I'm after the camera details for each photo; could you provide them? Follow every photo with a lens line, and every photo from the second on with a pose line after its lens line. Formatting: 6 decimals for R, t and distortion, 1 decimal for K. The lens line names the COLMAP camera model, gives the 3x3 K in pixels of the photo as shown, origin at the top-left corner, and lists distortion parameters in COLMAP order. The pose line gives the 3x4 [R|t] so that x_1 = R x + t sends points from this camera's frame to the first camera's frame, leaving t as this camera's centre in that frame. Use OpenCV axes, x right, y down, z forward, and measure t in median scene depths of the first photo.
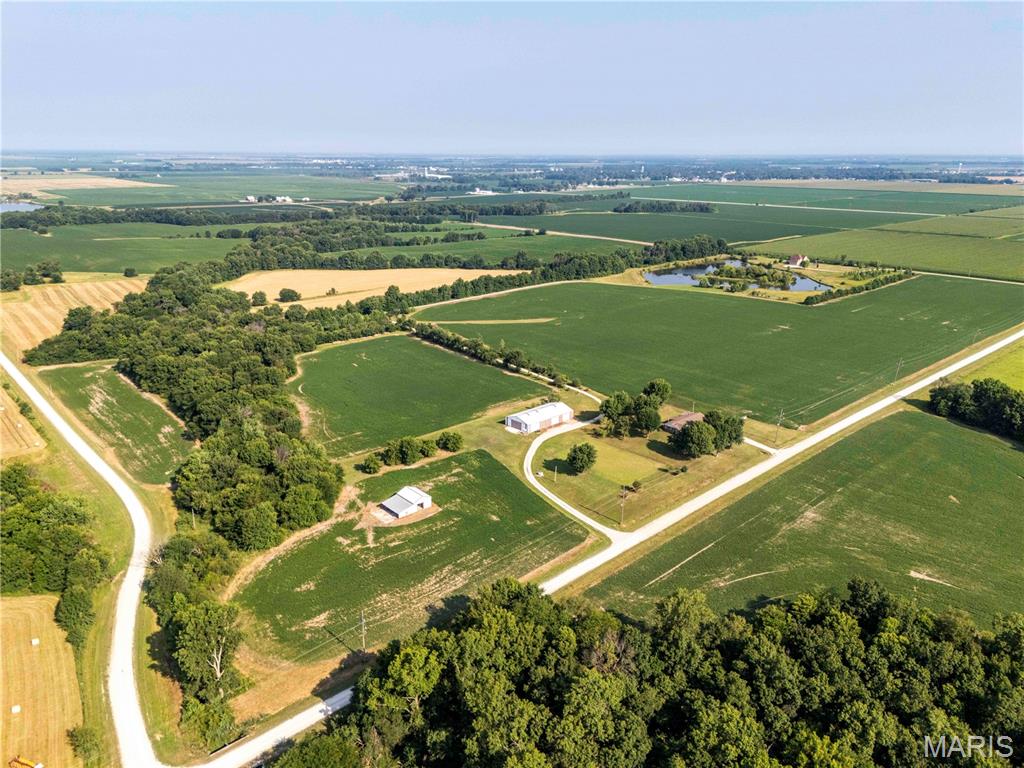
lens RADIAL K [[753.4, 0, 516.4], [0, 753.4, 386.2], [0, 0, 1]] dist [0.066616, -0.058582]
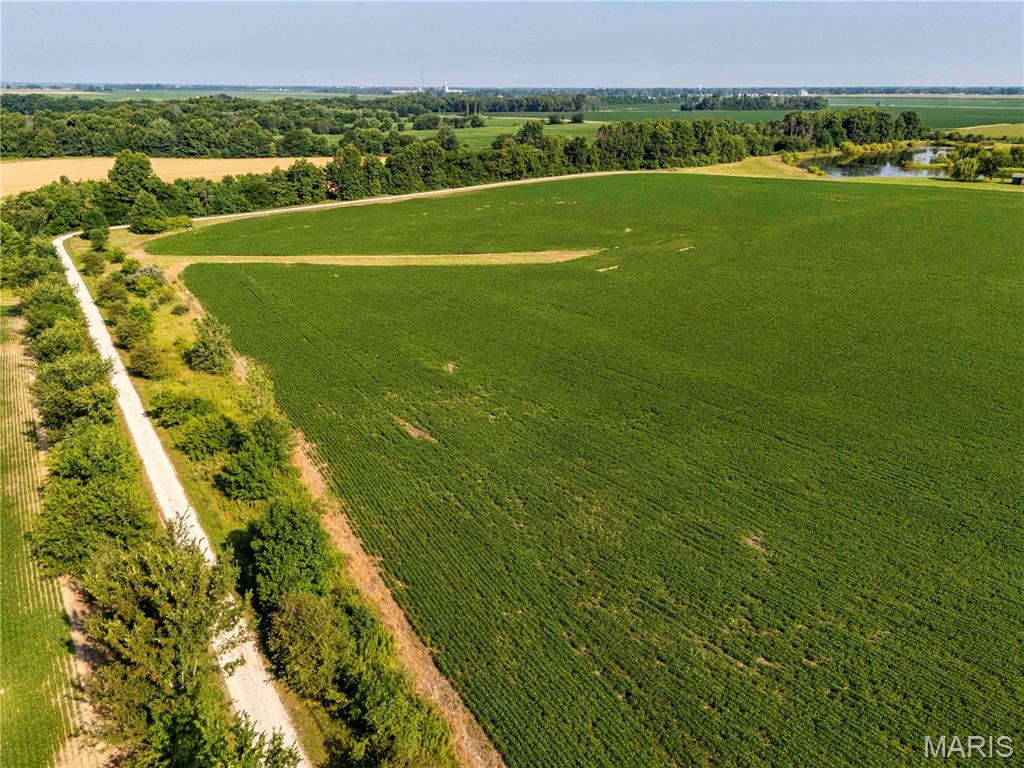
lens RADIAL K [[753.4, 0, 516.4], [0, 753.4, 386.2], [0, 0, 1]] dist [0.066616, -0.058582]
pose [[0.998702, 0.016611, -0.048148, 0.038425], [-0.013043, 0.997211, 0.073488, -0.064384], [0.049235, -0.072765, 0.996133, 0.772477]]
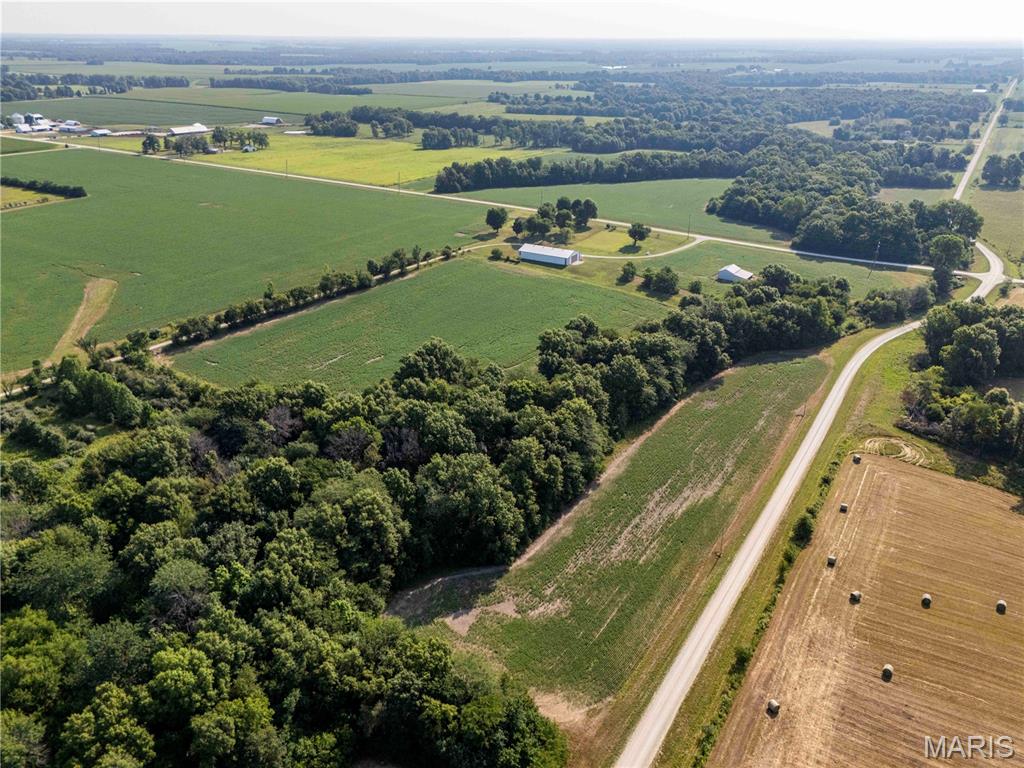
lens RADIAL K [[753.4, 0, 516.4], [0, 753.4, 386.2], [0, 0, 1]] dist [0.066616, -0.058582]
pose [[-0.284786, -0.408296, 0.867290, -0.718575], [0.280051, 0.829845, 0.482626, -0.251195], [-0.916770, 0.380331, -0.121985, 0.876723]]
